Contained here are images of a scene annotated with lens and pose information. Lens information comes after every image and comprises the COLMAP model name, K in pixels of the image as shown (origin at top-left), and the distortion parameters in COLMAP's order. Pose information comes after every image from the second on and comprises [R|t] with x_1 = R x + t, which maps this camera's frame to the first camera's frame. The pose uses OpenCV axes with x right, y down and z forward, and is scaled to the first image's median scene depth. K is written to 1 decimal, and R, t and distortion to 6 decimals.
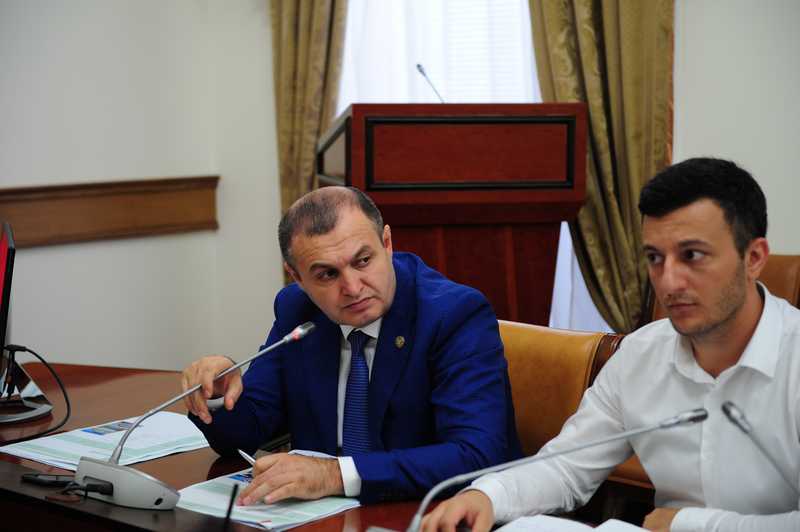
lens RADIAL K [[1539.3, 0, 400.0], [0, 1539.3, 266.0], [0, 0, 1]] dist [0.055725, 0.045395]
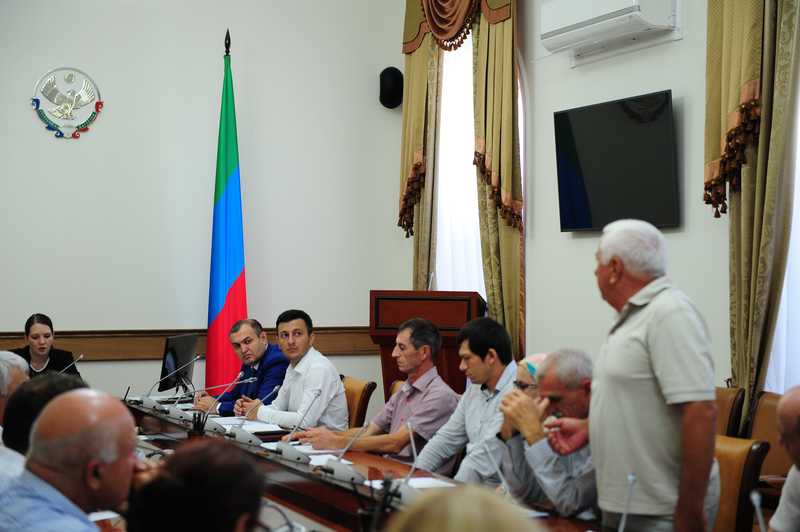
lens RADIAL K [[1572.8, 0, 400.0], [0, 1572.8, 266.0], [0, 0, 1]] dist [-0.017679, -0.156398]
pose [[0.904992, 0.005402, -0.425394, 0.925870], [-0.055919, 0.992755, -0.106356, 0.095457], [0.421737, 0.120038, 0.898737, -0.993987]]
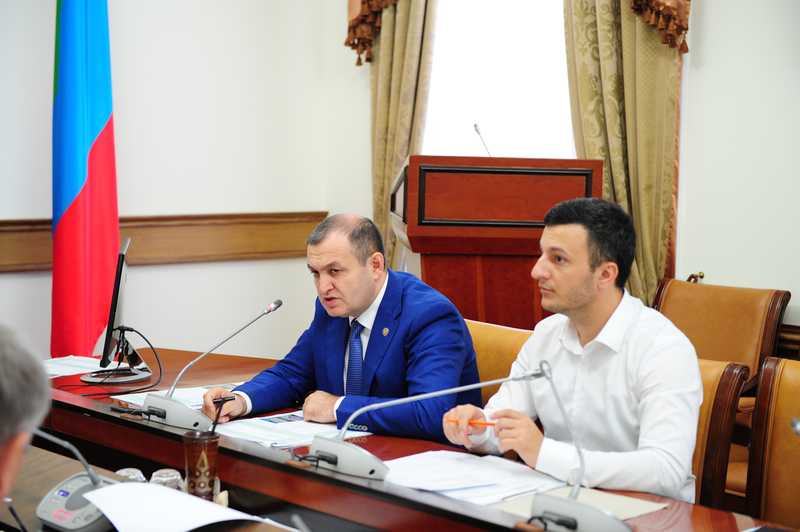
lens RADIAL K [[1572.8, 0, 400.0], [0, 1572.8, 266.0], [0, 0, 1]] dist [-0.017679, -0.156398]
pose [[0.991297, 0.034848, -0.126952, 0.118371], [-0.038657, 0.998869, -0.027666, 0.018870], [0.125844, 0.032333, 0.991523, -0.249712]]
